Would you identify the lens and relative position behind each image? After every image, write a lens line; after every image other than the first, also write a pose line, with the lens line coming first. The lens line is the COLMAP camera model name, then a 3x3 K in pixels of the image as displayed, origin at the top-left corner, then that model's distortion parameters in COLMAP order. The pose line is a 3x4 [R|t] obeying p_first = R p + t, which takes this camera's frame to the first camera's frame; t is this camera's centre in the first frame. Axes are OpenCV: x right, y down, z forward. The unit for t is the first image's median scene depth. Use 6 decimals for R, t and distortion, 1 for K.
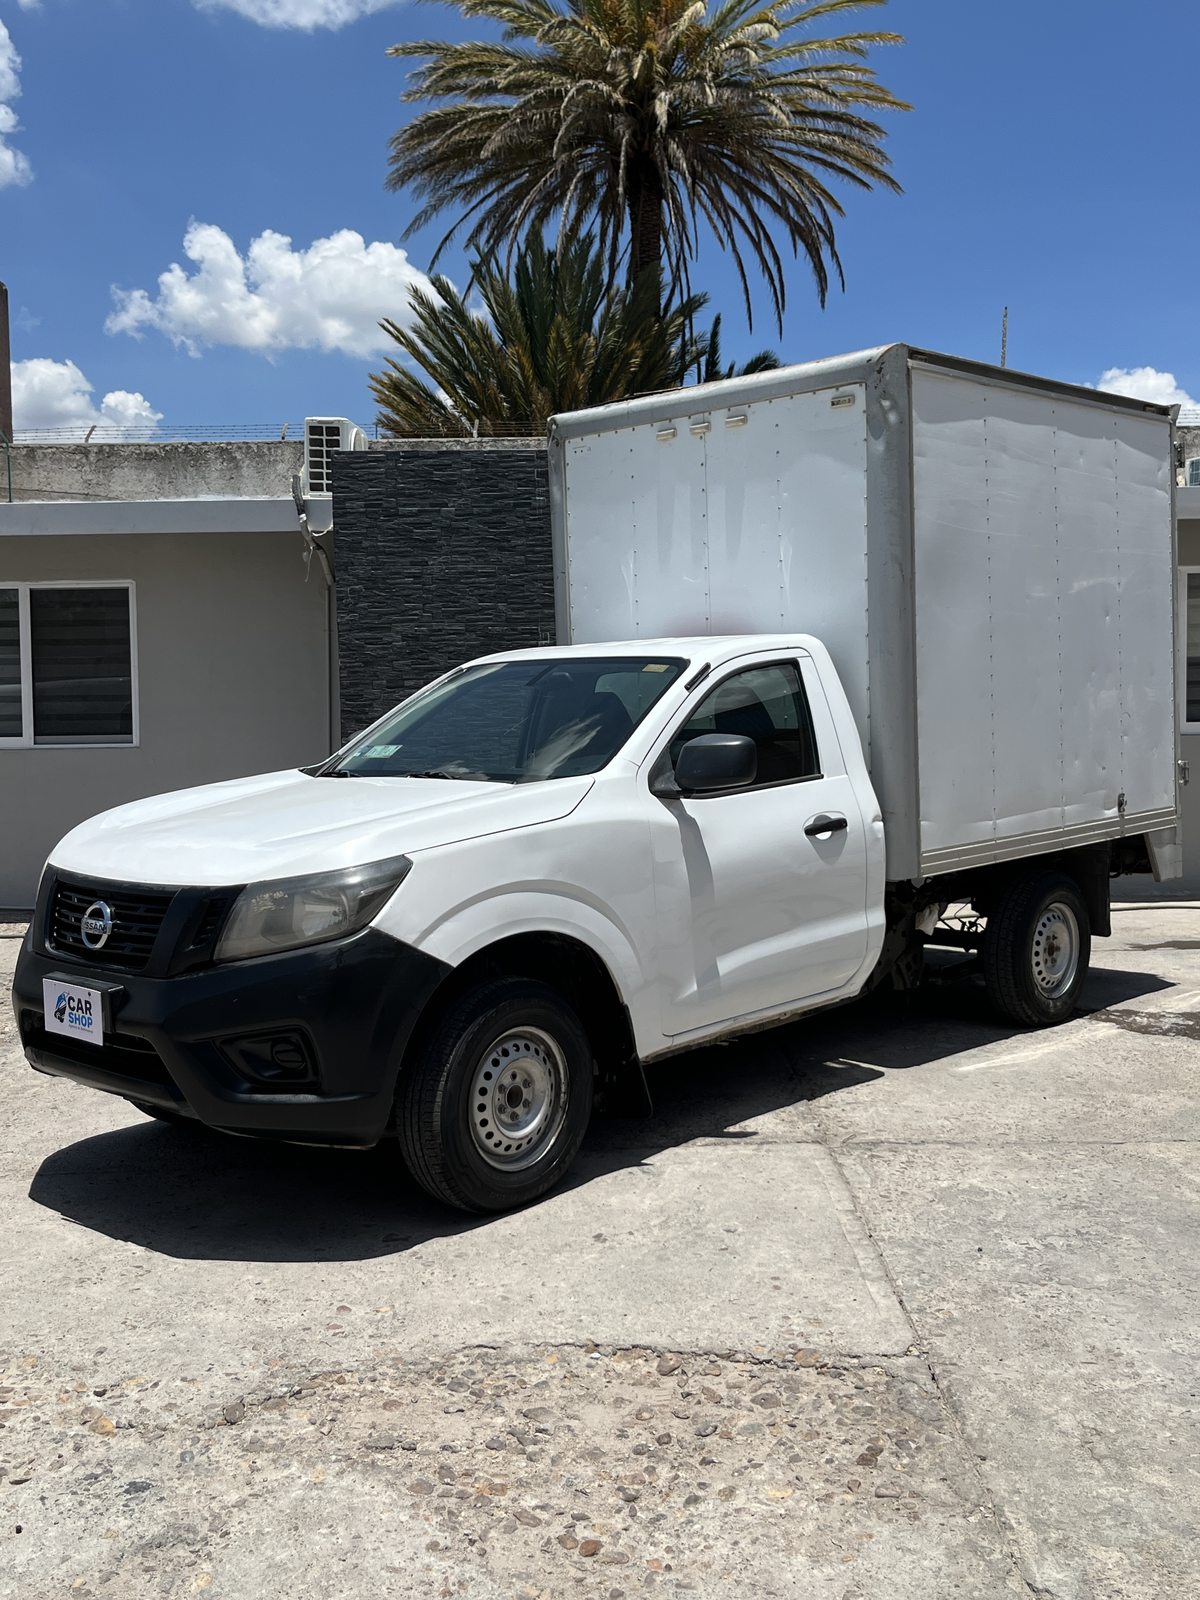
lens RADIAL K [[1949.8, 0, 593.3], [0, 1949.8, 834.3], [0, 0, 1]] dist [0.011941, 0.034578]
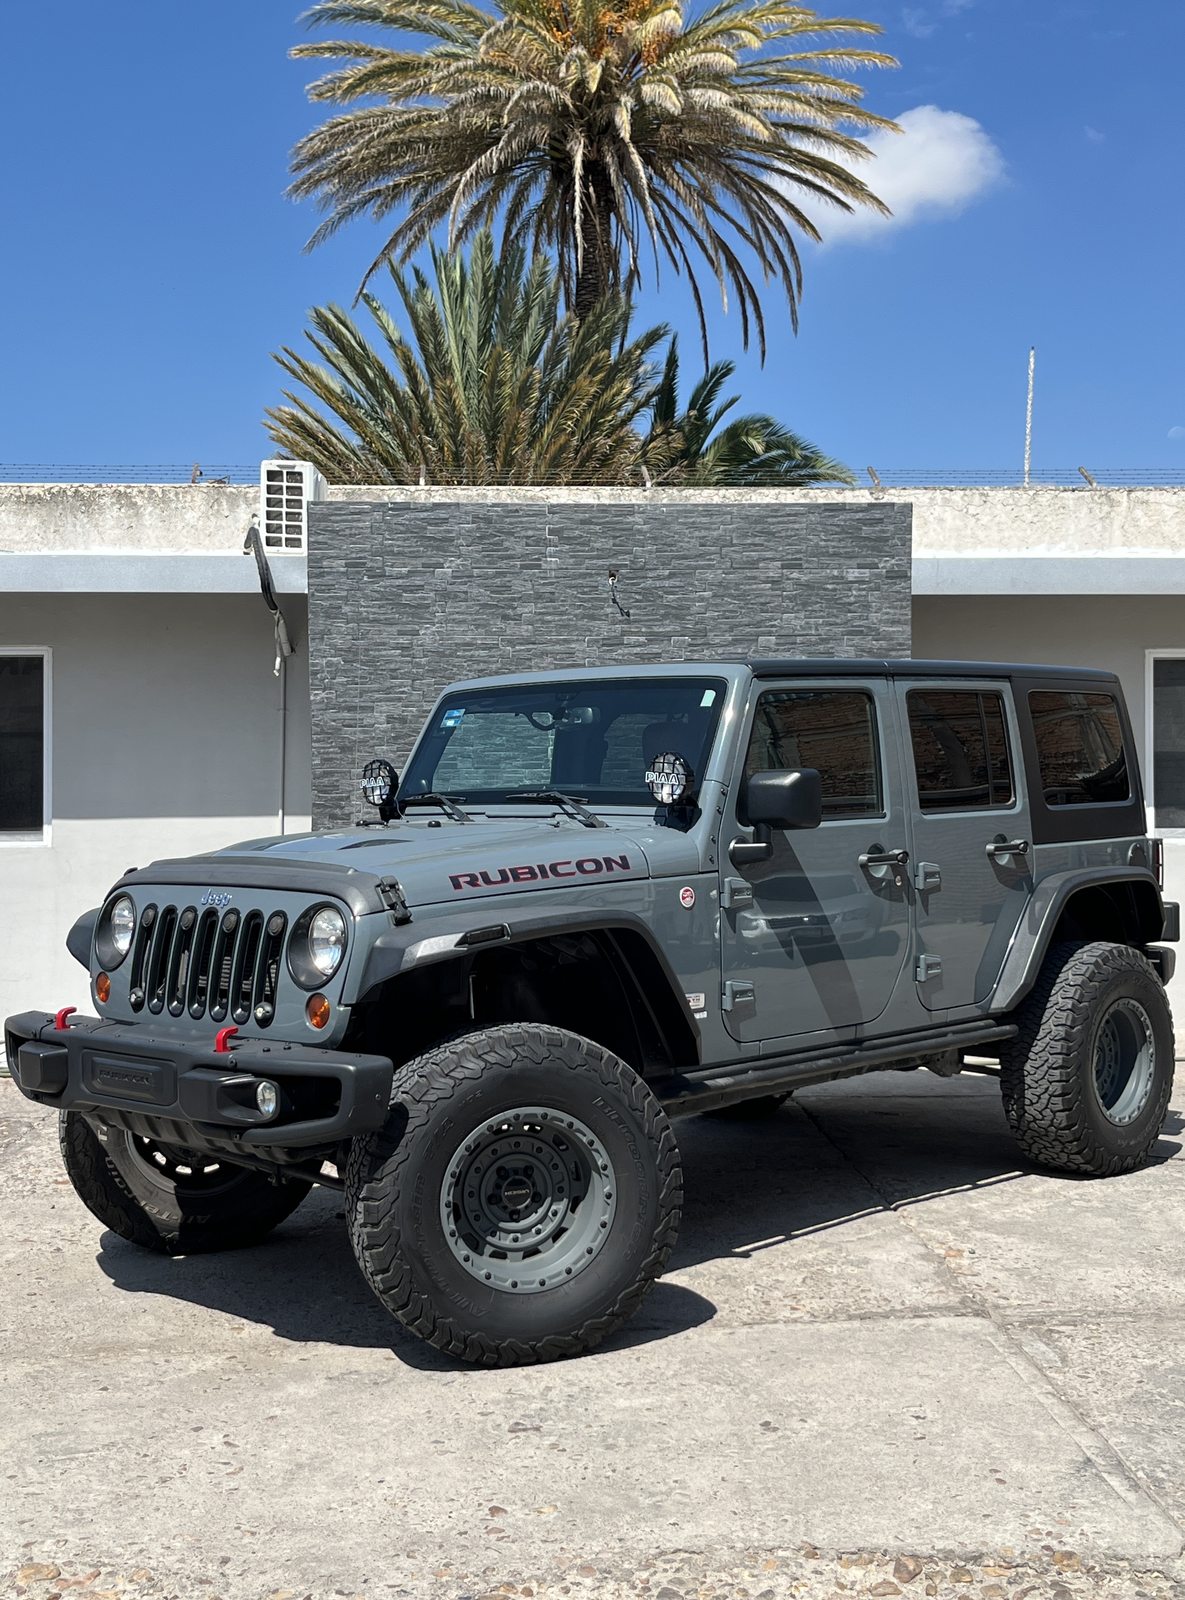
lens RADIAL K [[2368.1, 0, 576.0], [0, 2368.1, 750.0], [0, 0, 1]] dist [0.068144, -0.191242]
pose [[0.998135, 0.011729, 0.059908, -0.129338], [-0.006401, 0.996068, -0.088365, 0.004865], [-0.060708, 0.087816, 0.994285, -0.046131]]
